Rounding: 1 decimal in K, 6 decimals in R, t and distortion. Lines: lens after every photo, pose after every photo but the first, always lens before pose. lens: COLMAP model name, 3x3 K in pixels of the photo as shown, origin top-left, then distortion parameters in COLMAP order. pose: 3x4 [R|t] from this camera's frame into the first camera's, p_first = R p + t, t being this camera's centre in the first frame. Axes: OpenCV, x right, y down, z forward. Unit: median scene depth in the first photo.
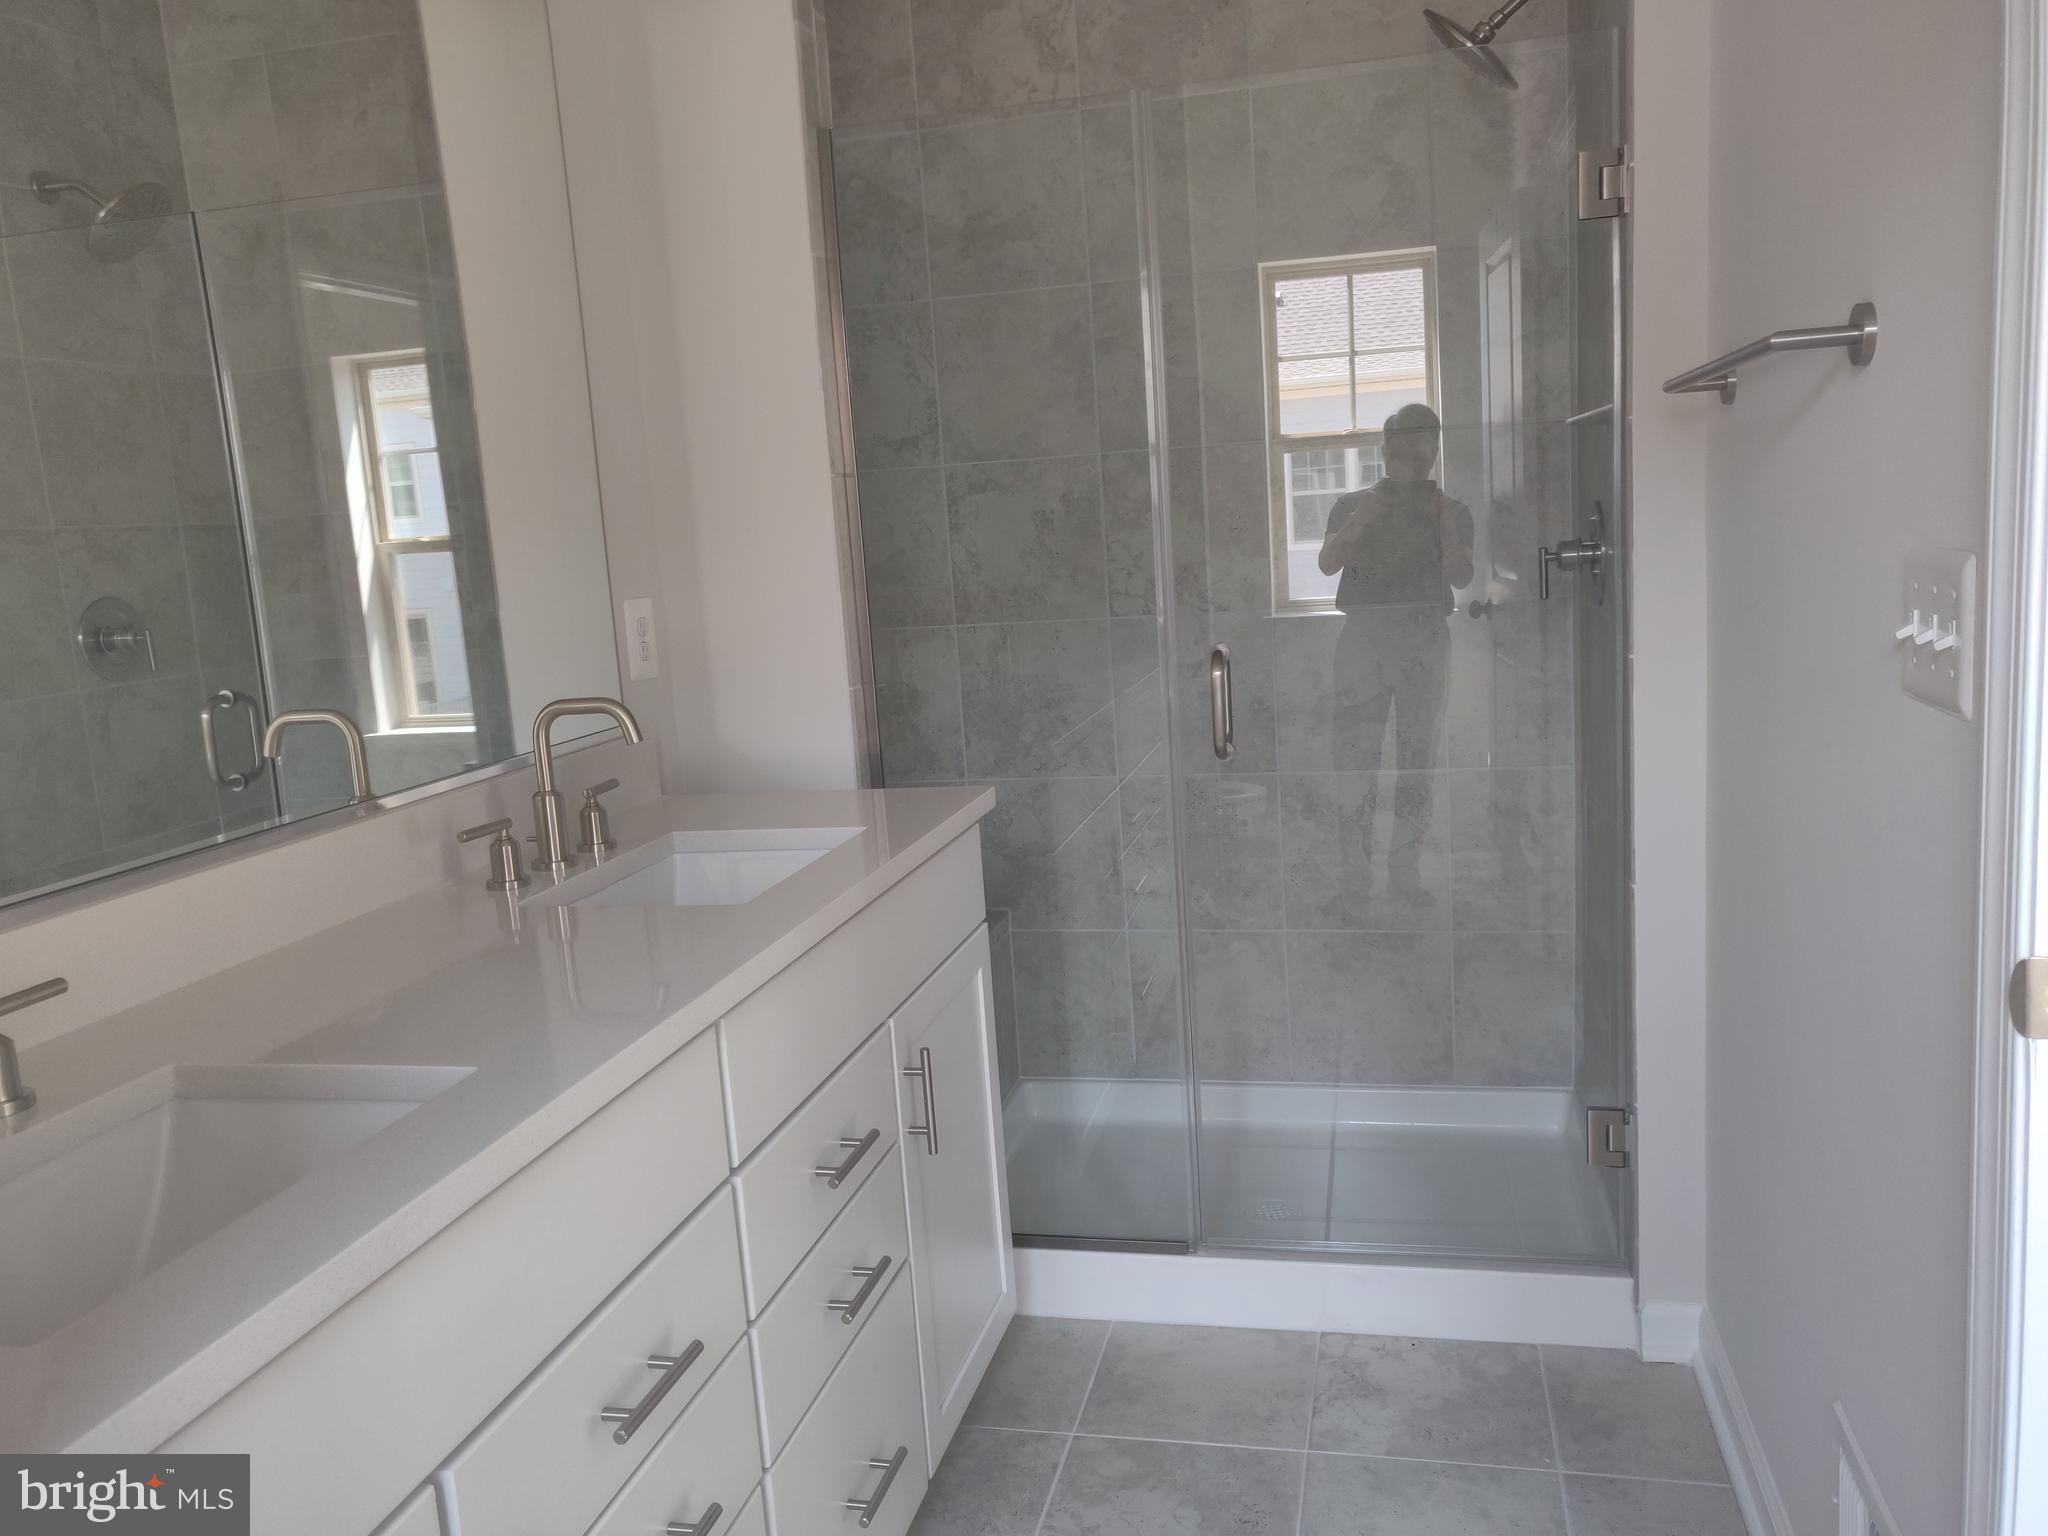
lens RADIAL K [[1582.5, 0, 1024.0], [0, 1582.5, 768.0], [0, 0, 1]] dist [0.008213, 0.002900]
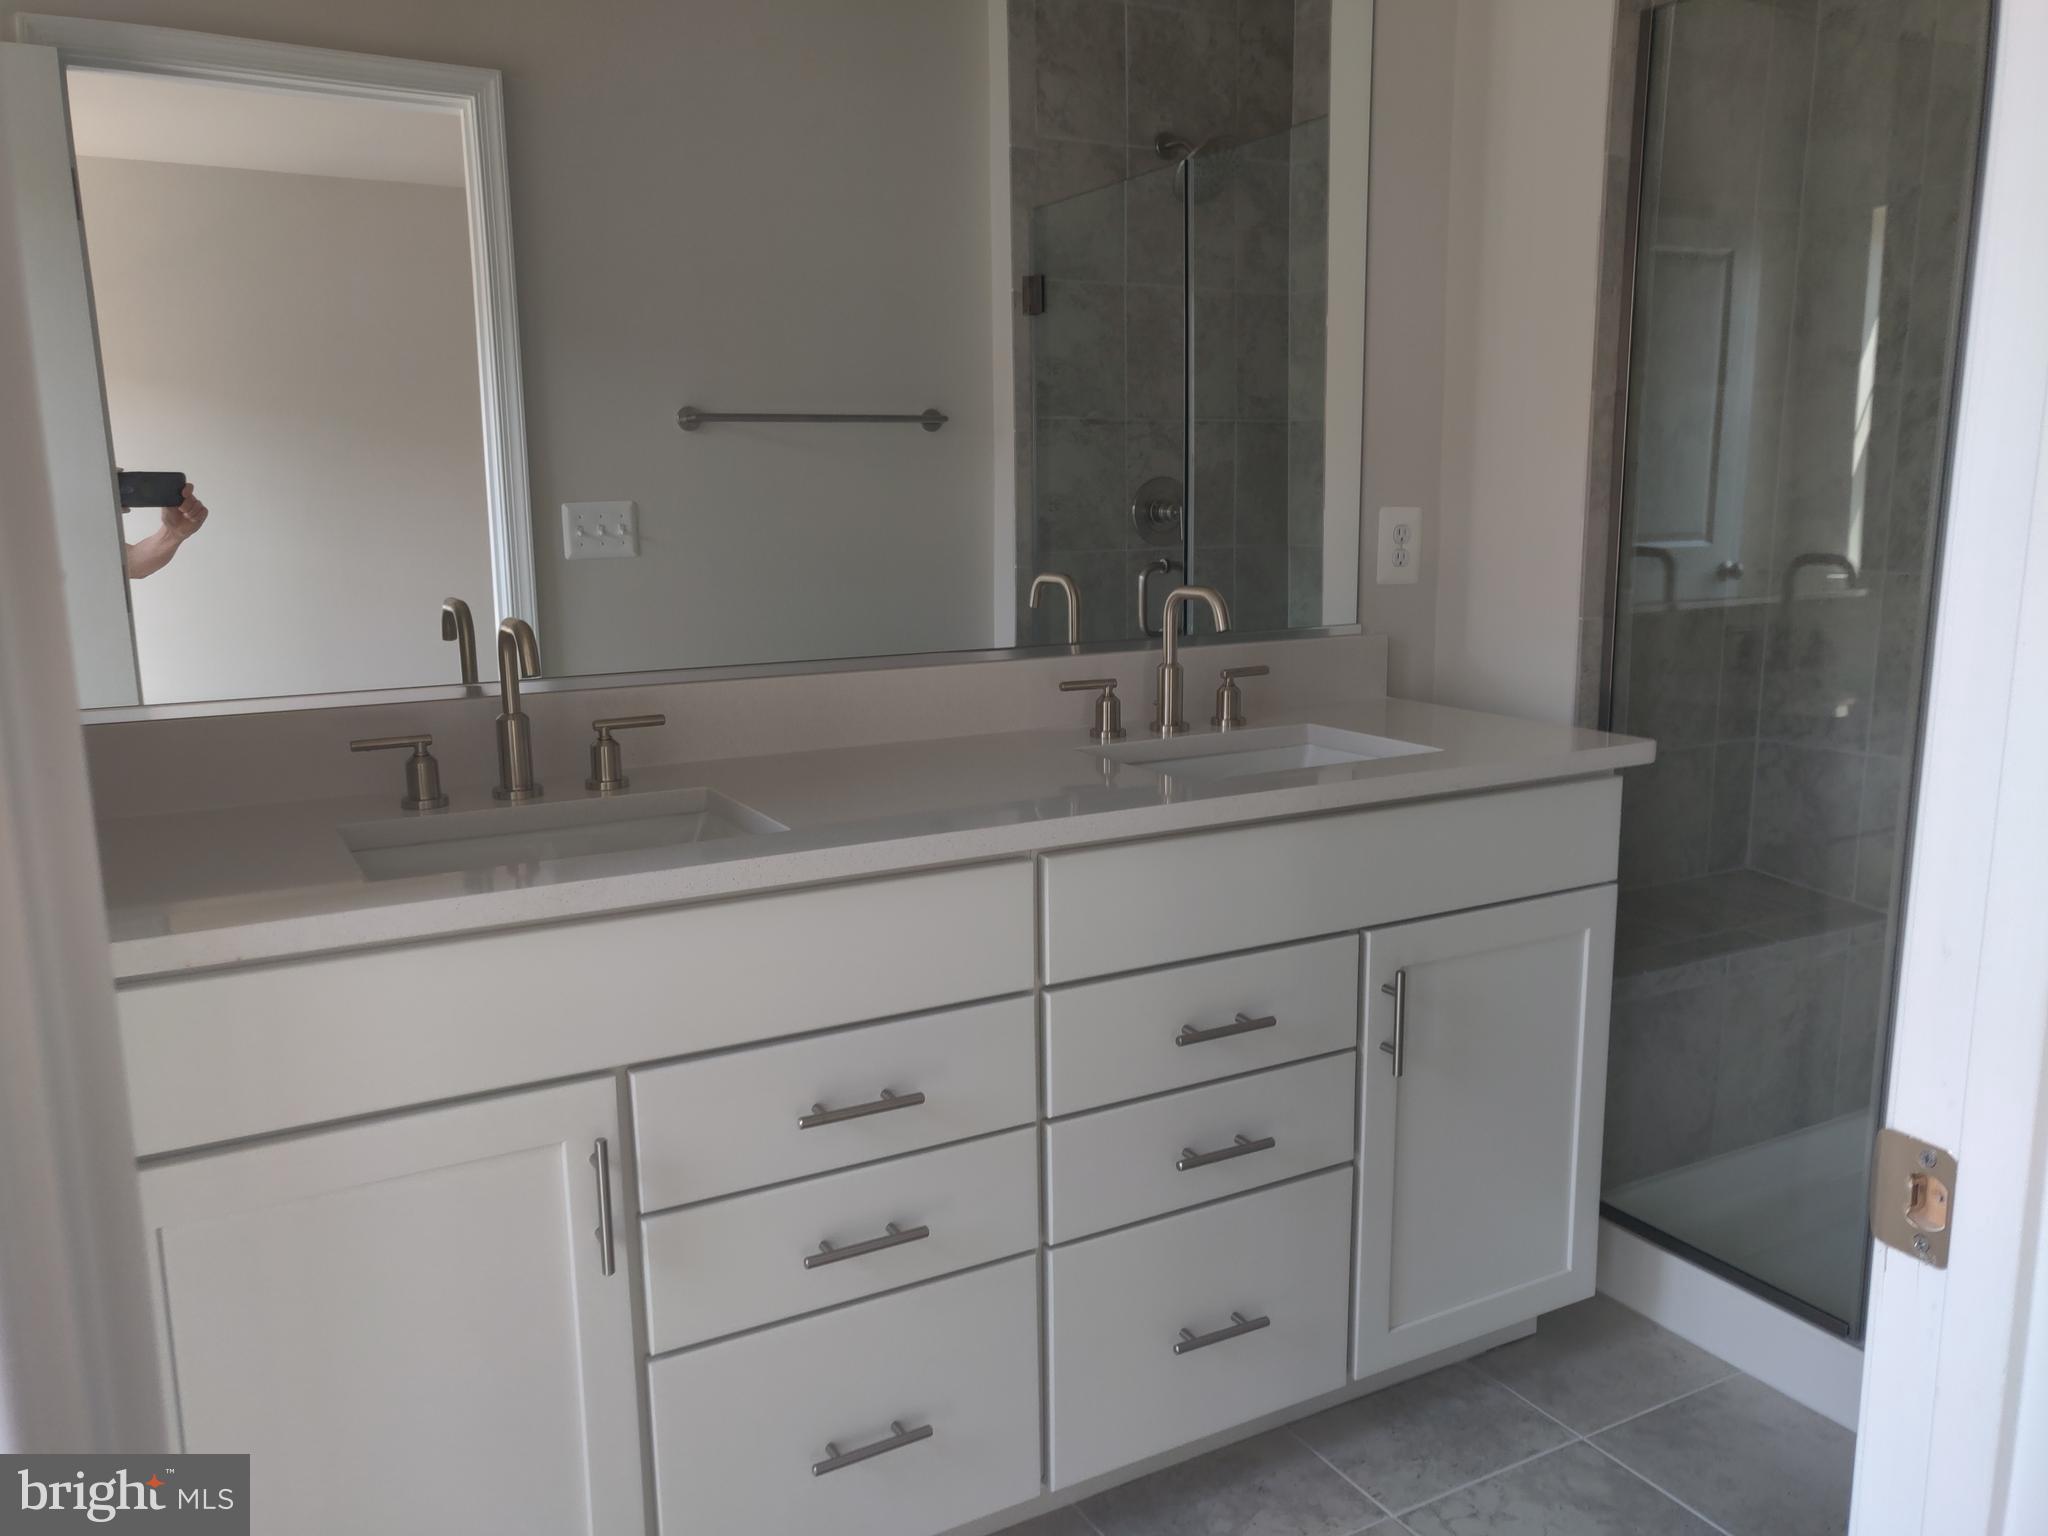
lens RADIAL K [[1582.5, 0, 1024.0], [0, 1582.5, 768.0], [0, 0, 1]] dist [0.008213, 0.002900]
pose [[0.659056, 0.193059, -0.726893, 0.402757], [-0.147608, 0.980898, 0.126689, -0.034550], [0.737467, 0.023800, 0.674964, 0.115871]]
